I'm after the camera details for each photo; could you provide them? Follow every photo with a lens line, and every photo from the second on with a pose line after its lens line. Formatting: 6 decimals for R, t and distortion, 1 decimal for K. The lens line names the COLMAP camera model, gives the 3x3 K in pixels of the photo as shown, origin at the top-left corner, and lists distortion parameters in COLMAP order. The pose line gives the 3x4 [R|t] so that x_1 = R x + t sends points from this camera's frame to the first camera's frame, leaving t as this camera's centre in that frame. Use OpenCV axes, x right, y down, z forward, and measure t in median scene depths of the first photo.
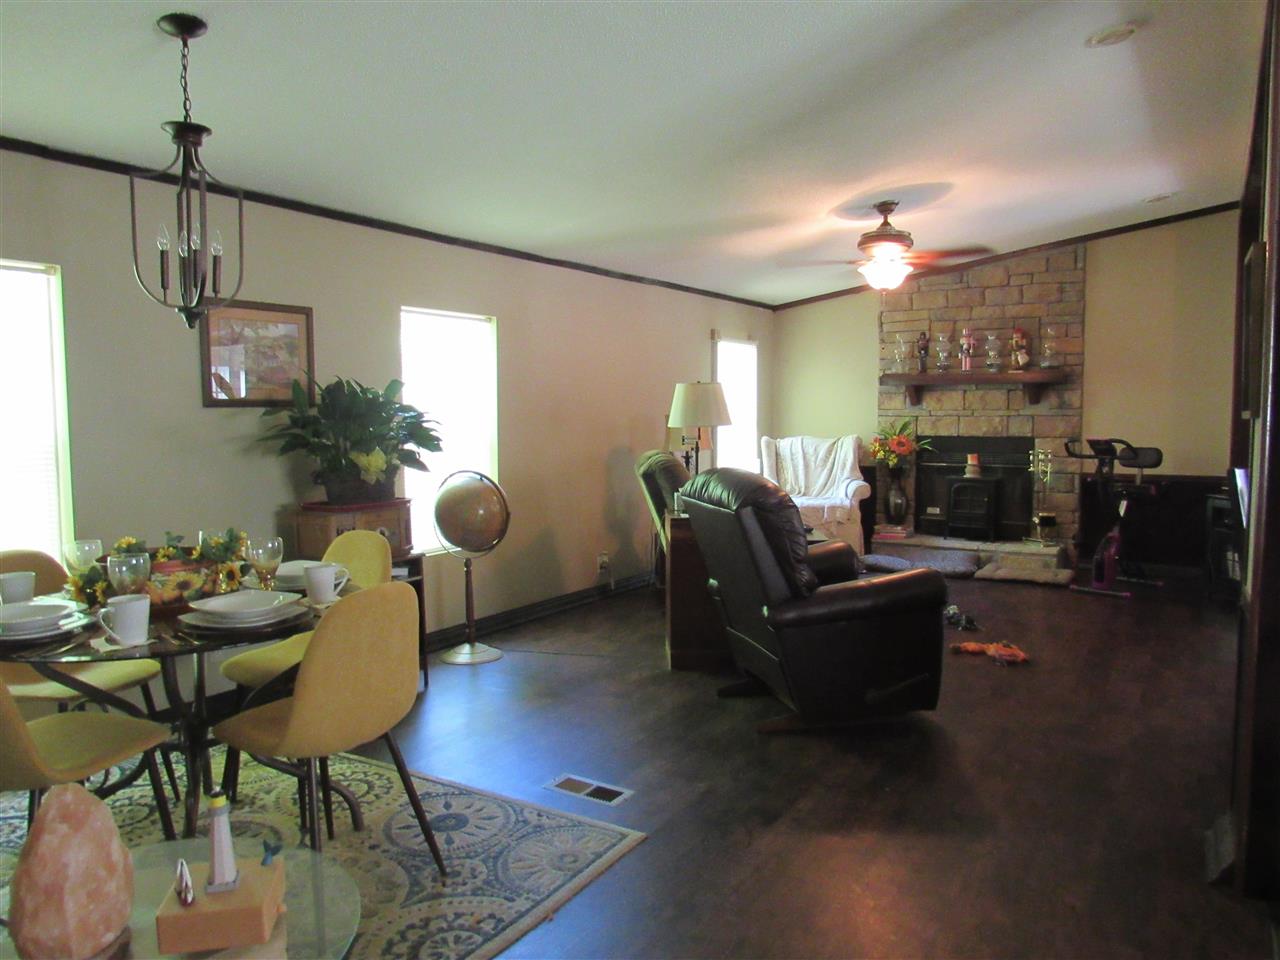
lens RADIAL K [[905.1, 0, 643.6], [0, 905.1, 481.3], [0, 0, 1]] dist [-0.035124, -0.005331]
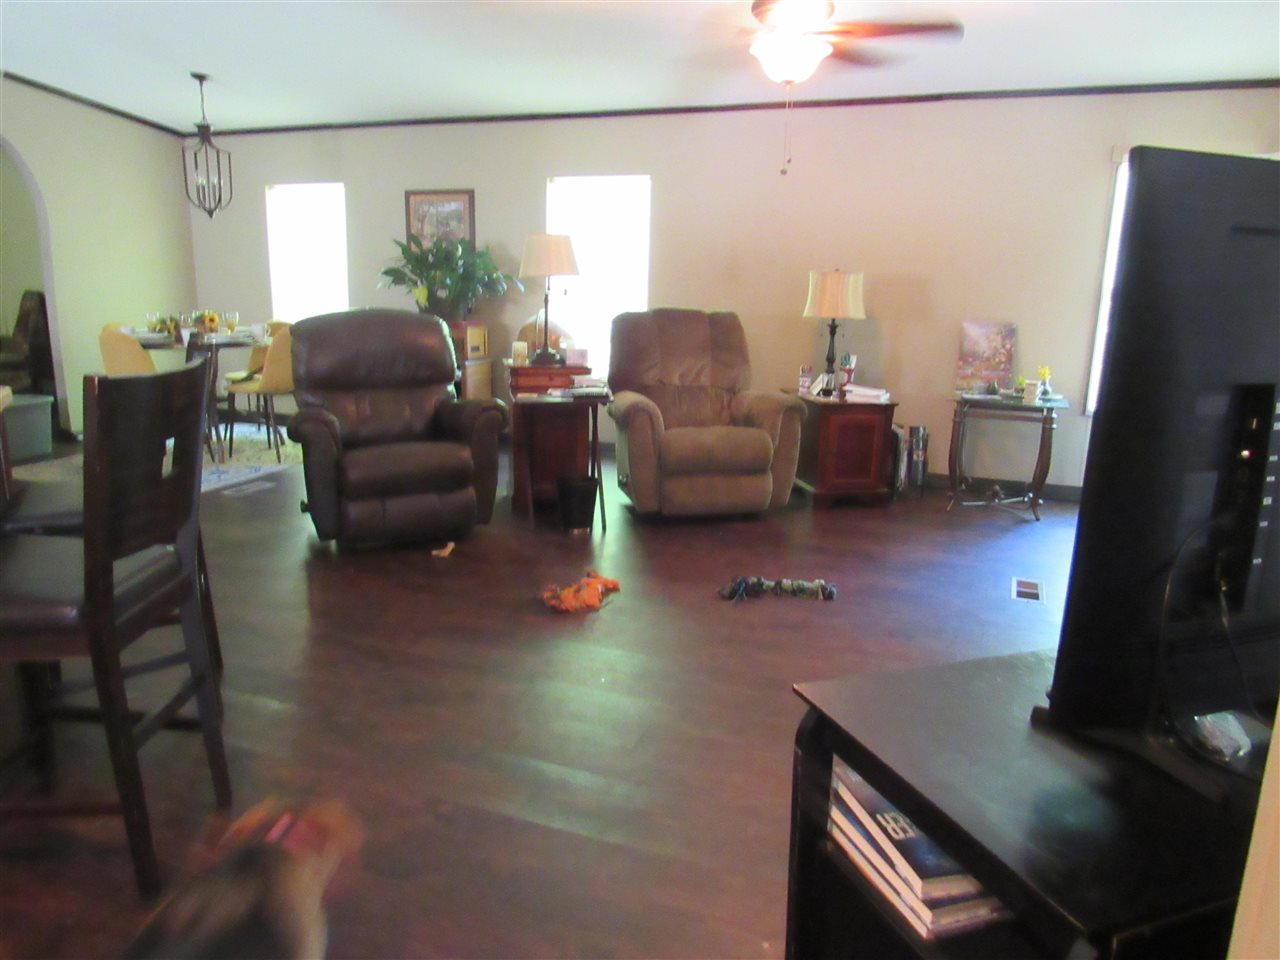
lens RADIAL K [[905.1, 0, 639.1], [0, 905.1, 474.5], [0, 0, 1]] dist [-0.035124, -0.005331]
pose [[0.210110, 0.227384, -0.950868, 0.903370], [-0.096595, 0.972648, 0.211248, -0.058164], [0.972894, 0.047464, 0.226327, 0.721988]]
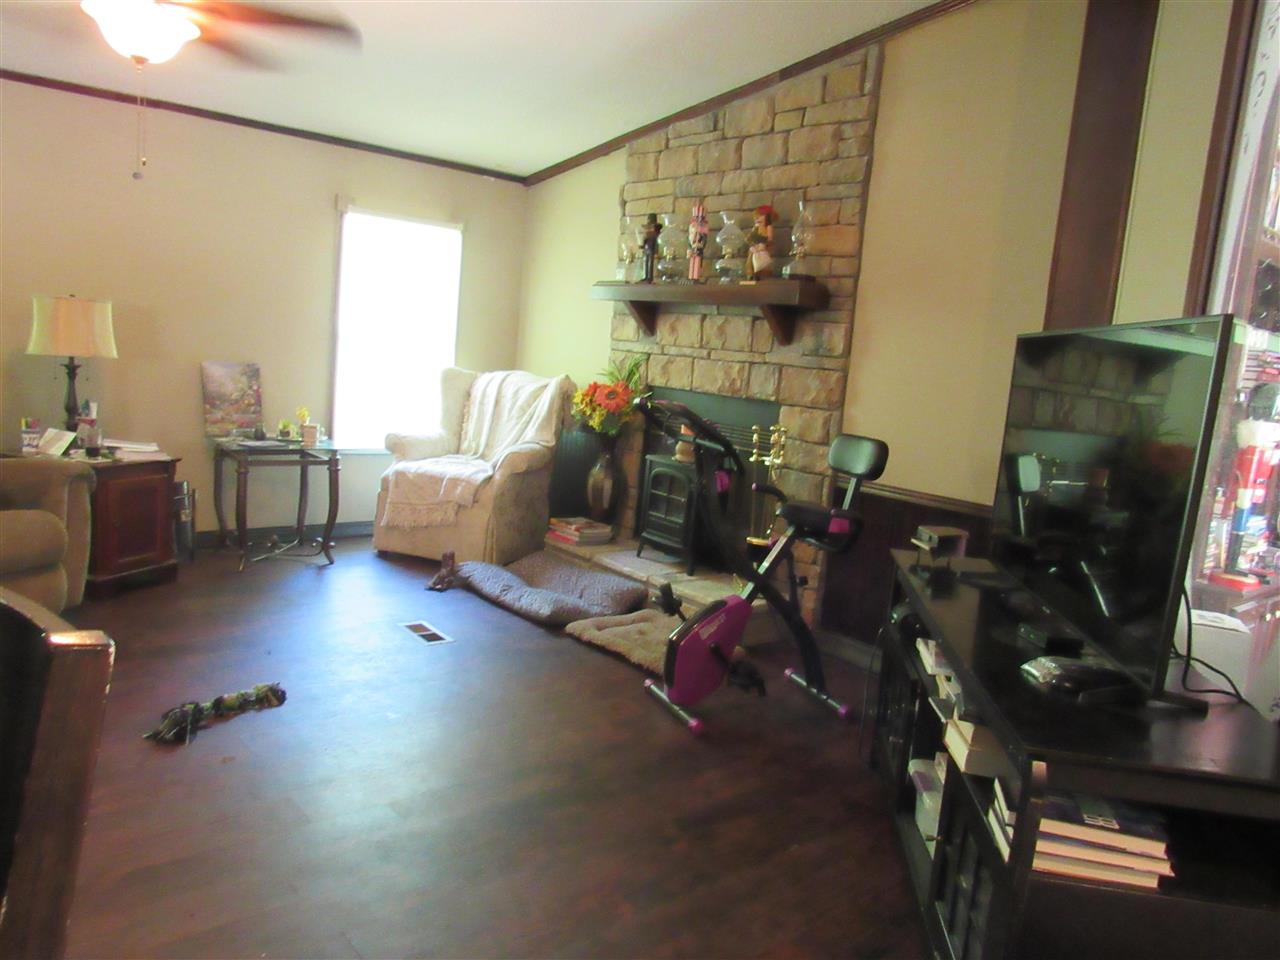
lens RADIAL K [[905.1, 0, 637.3], [0, 905.1, 482.7], [0, 0, 1]] dist [-0.035124, -0.005331]
pose [[0.958338, 0.130020, -0.254328, 0.495911], [-0.115405, 0.990732, 0.071631, -0.029590], [0.261285, -0.039296, 0.964462, 0.420245]]
